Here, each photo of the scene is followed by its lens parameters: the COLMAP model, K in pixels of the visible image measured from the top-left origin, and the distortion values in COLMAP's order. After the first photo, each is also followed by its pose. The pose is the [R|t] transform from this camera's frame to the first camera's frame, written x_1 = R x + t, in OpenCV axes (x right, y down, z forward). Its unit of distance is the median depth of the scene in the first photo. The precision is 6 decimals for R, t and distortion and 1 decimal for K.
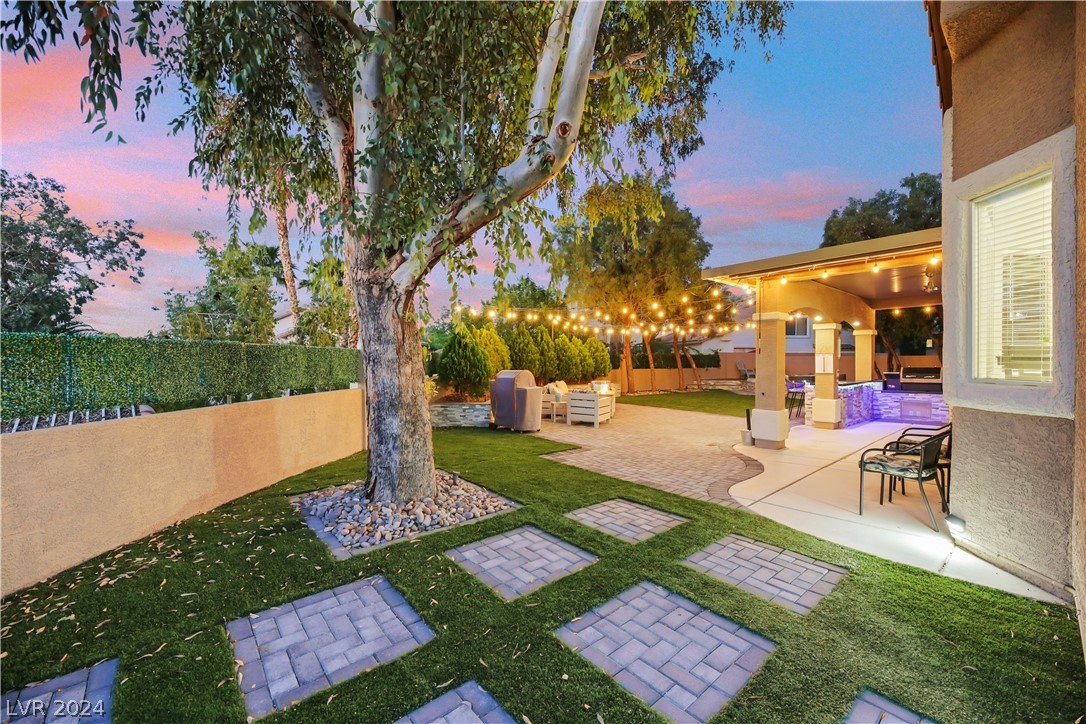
lens RADIAL K [[439.0, 0, 542.8], [0, 439.0, 363.8], [0, 0, 1]] dist [-0.002231, -0.001074]
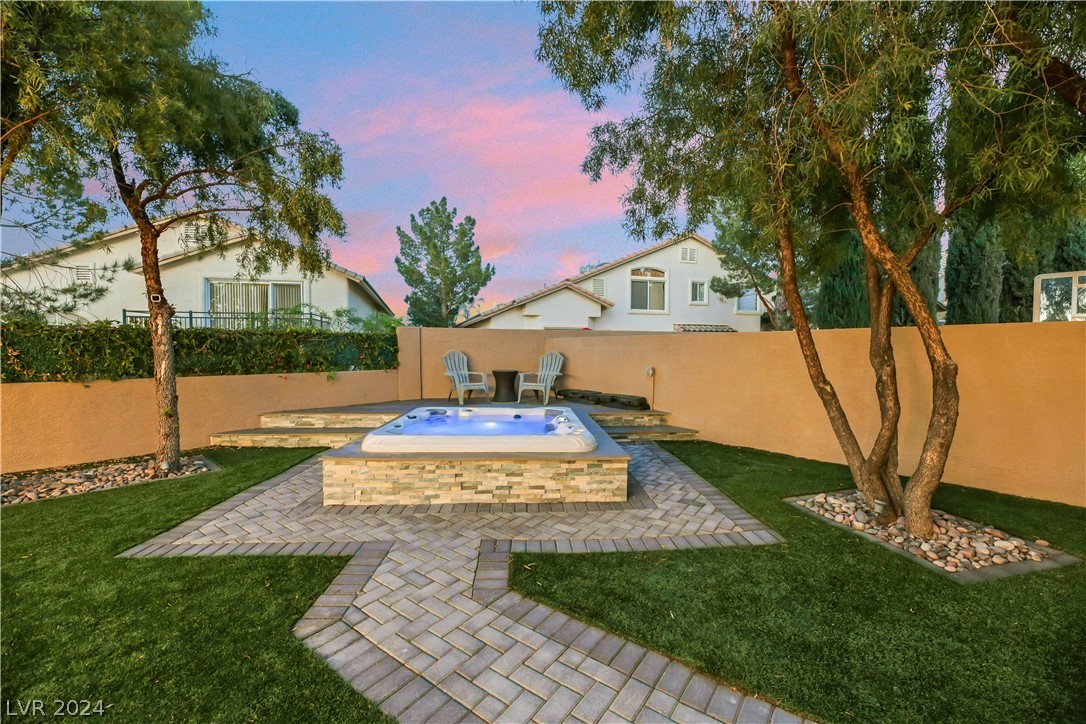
lens RADIAL K [[439.0, 0, 547.1], [0, 439.0, 358.3], [0, 0, 1]] dist [-0.002231, -0.001074]
pose [[0.976880, -0.006016, 0.213703, 1.037189], [0.004875, 0.999971, 0.005865, -0.003926], [-0.213732, -0.004688, 0.976881, 1.454466]]
